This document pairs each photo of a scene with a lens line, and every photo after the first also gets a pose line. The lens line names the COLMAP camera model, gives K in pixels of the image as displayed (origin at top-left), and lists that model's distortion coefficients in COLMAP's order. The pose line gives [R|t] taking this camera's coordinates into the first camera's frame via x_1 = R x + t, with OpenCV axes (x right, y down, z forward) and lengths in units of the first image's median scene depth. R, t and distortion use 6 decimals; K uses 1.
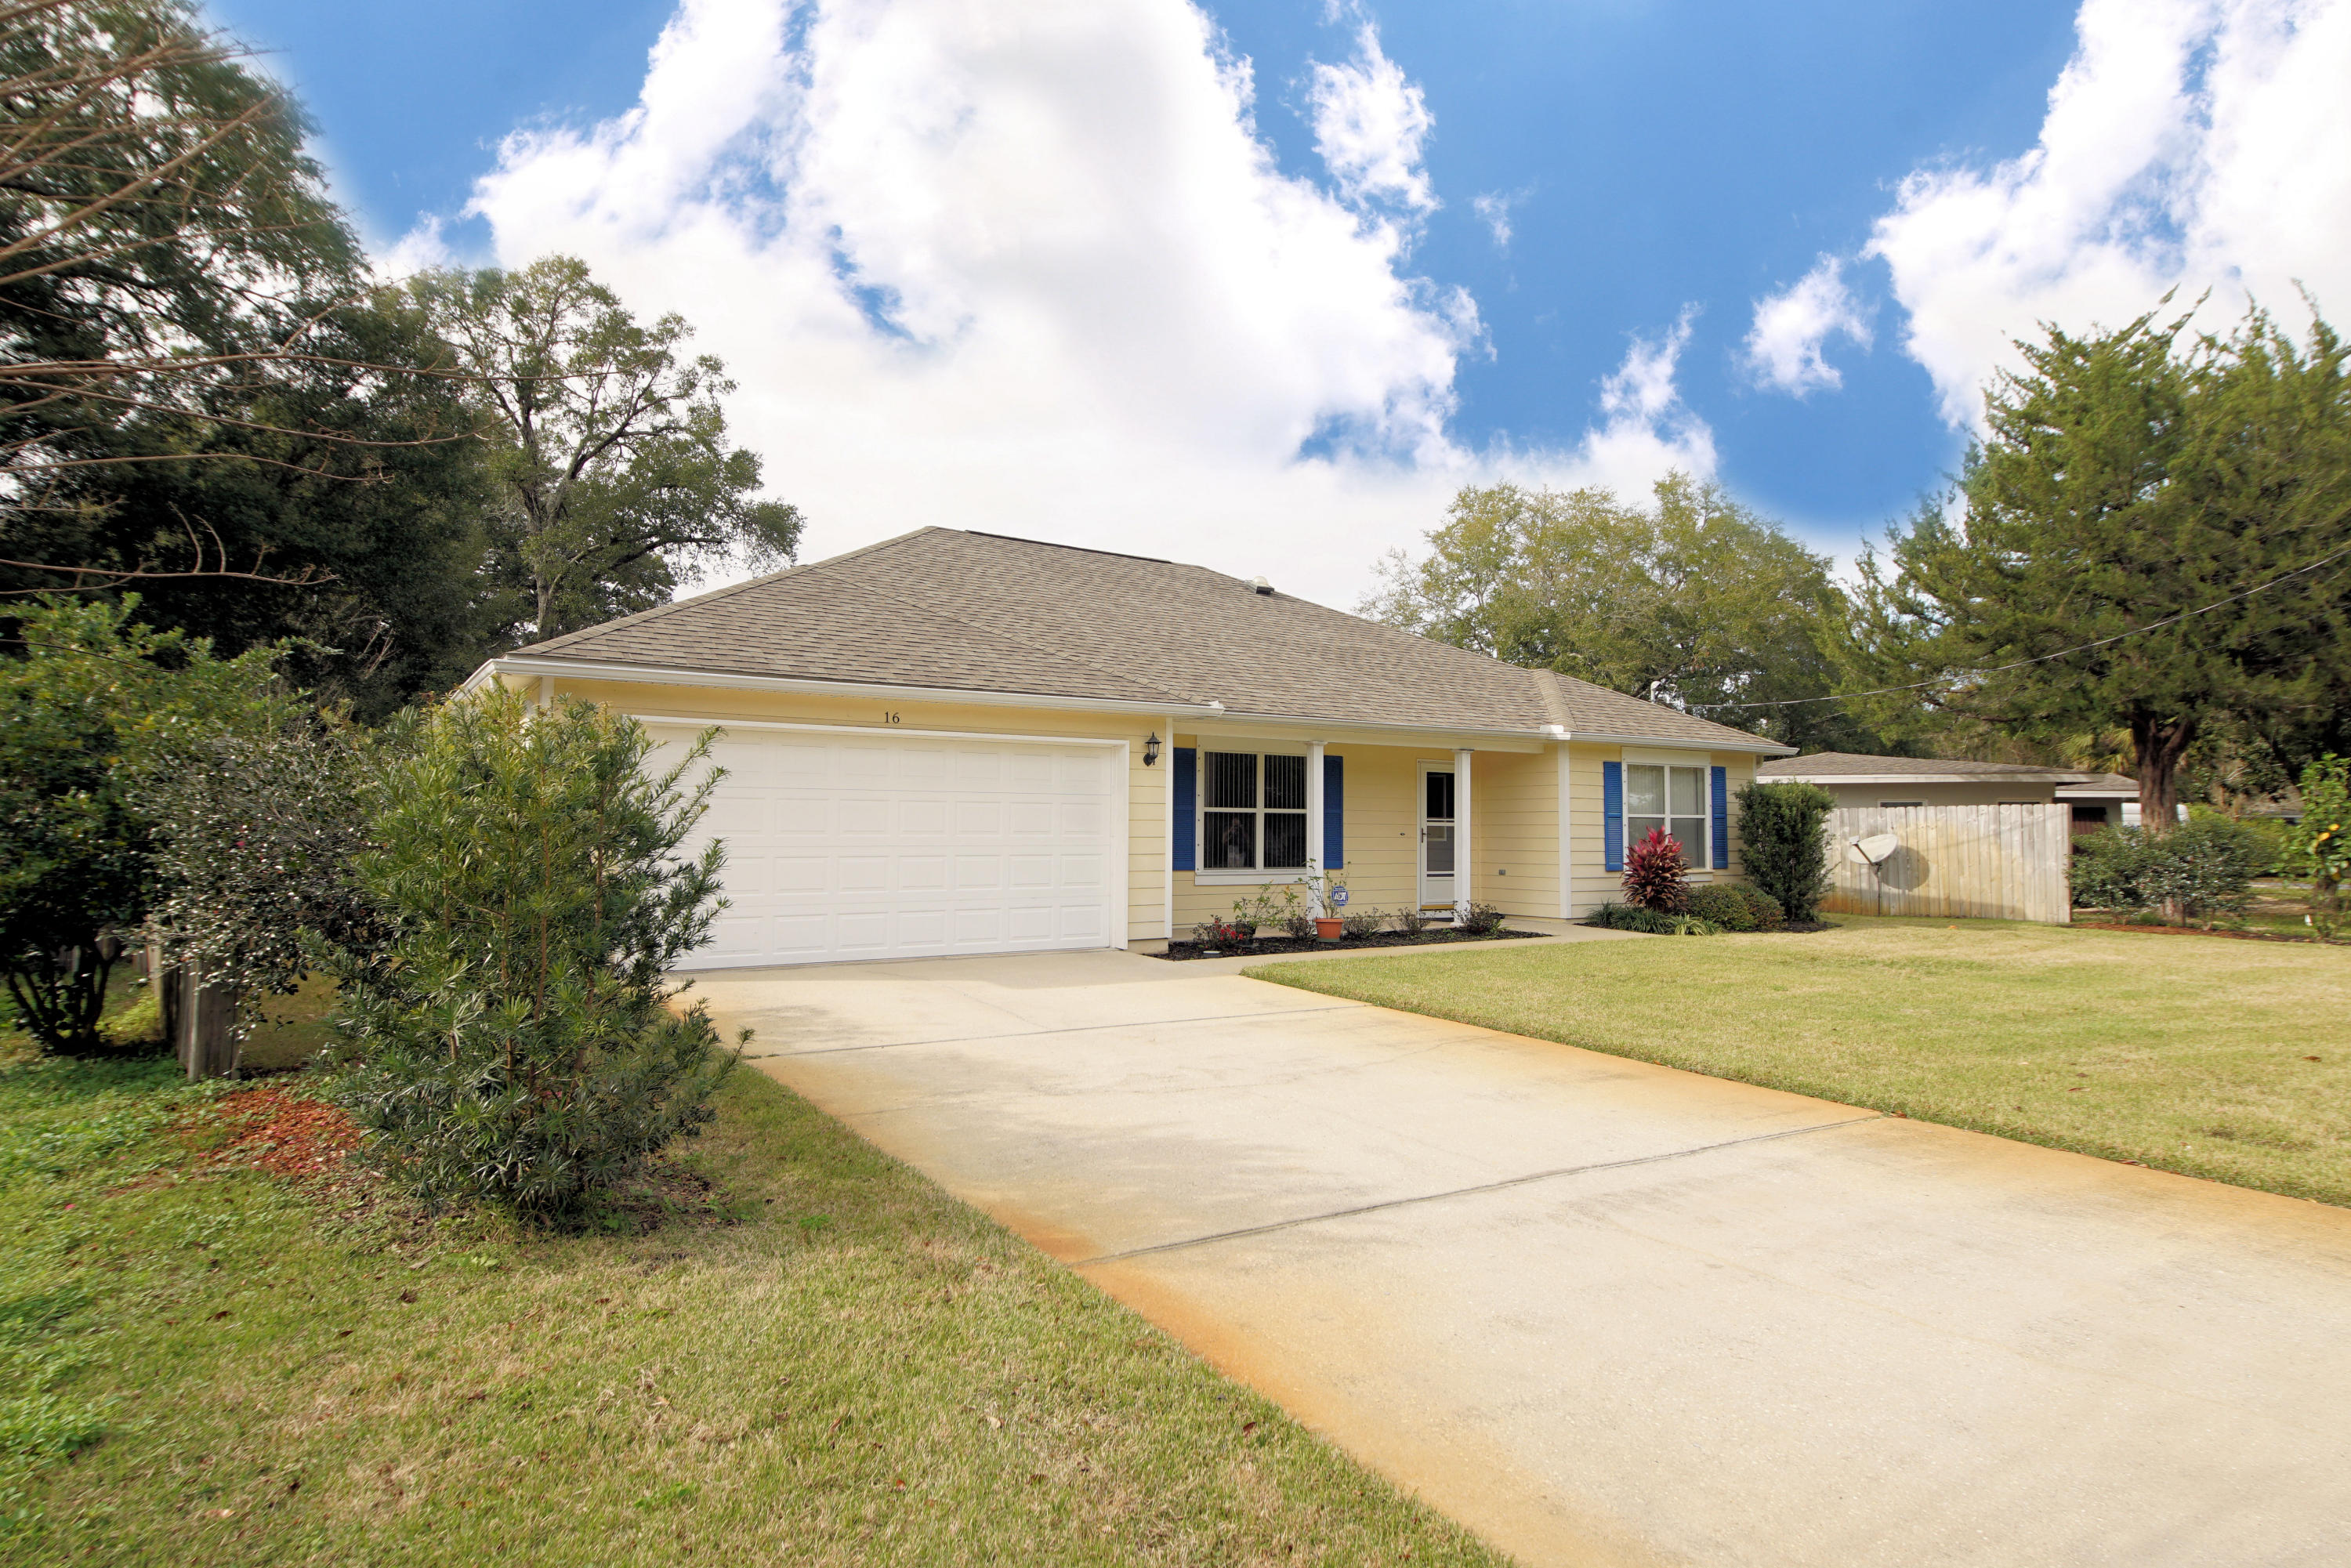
lens RADIAL K [[1197.9, 0, 1175.5], [0, 1197.9, 784.0], [0, 0, 1]] dist [0.038253, -0.028985]
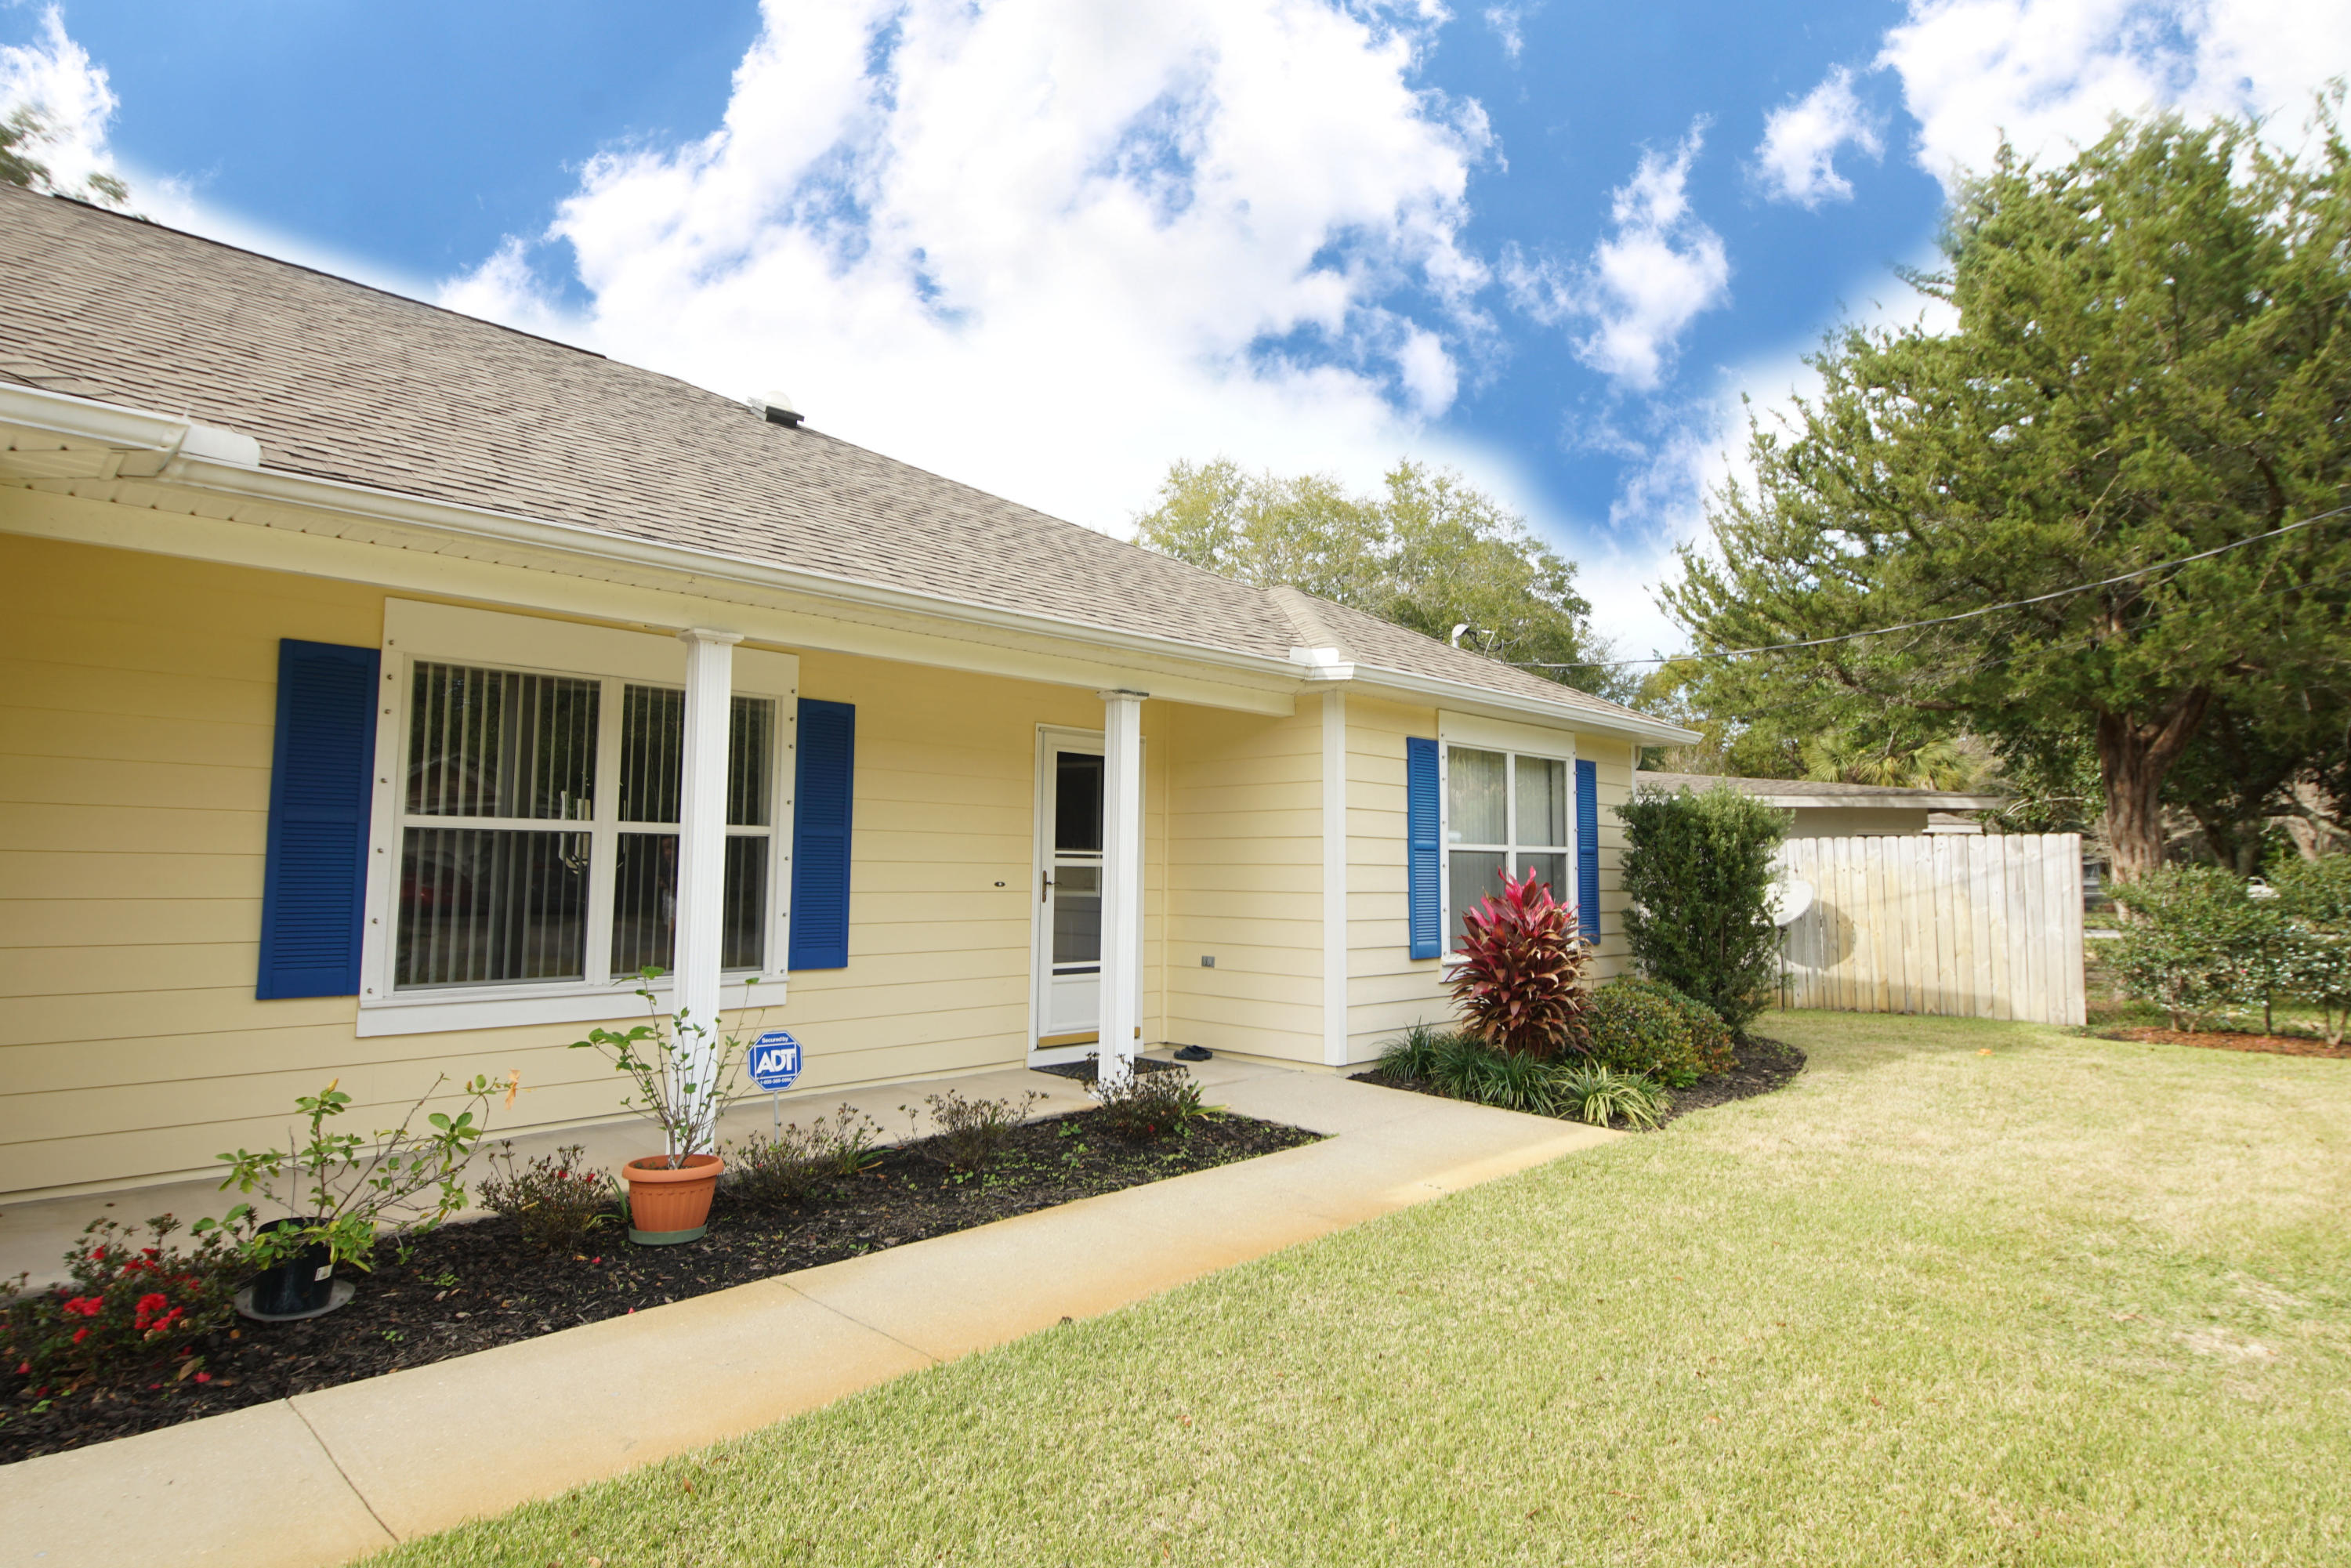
lens RADIAL K [[1259.9, 0, 1146.1], [0, 1259.9, 768.0], [0, 0, 1]] dist [0.039201, -0.035411]
pose [[0.978233, 0.020418, 0.206504, 0.141121], [-0.012602, 0.999156, -0.039096, 0.015431], [-0.207128, 0.035643, 0.977664, 0.505503]]
